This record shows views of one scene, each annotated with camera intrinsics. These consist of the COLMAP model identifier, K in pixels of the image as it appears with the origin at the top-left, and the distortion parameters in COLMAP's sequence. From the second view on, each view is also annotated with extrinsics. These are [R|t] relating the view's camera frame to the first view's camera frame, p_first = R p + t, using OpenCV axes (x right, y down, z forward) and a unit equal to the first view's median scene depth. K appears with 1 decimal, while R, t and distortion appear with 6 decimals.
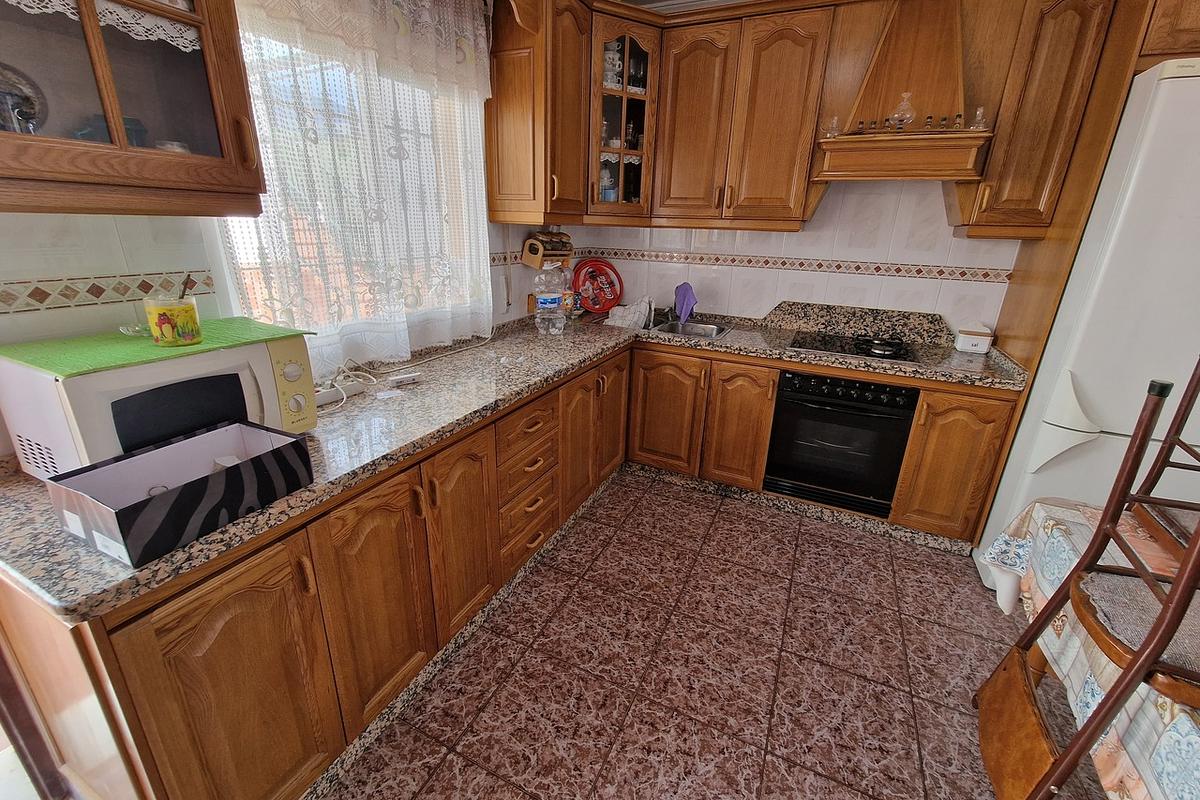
lens RADIAL K [[493.1, 0, 601.4], [0, 493.1, 387.4], [0, 0, 1]] dist [0.004598, -0.003714]
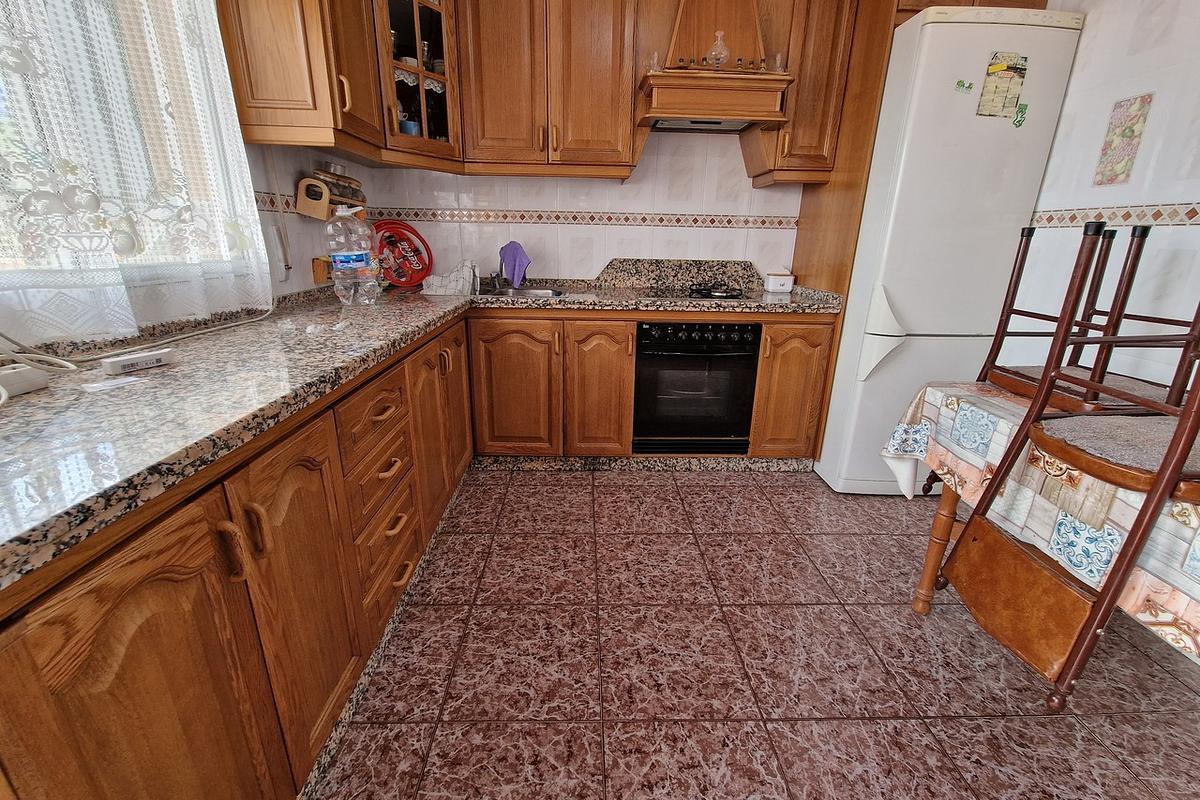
lens RADIAL K [[493.1, 0, 601.4], [0, 493.1, 387.4], [0, 0, 1]] dist [0.004598, -0.003714]
pose [[0.894314, -0.146502, 0.422776, -0.136168], [0.150575, 0.988308, 0.023954, 0.065974], [-0.421342, 0.042237, 0.905918, 0.211956]]
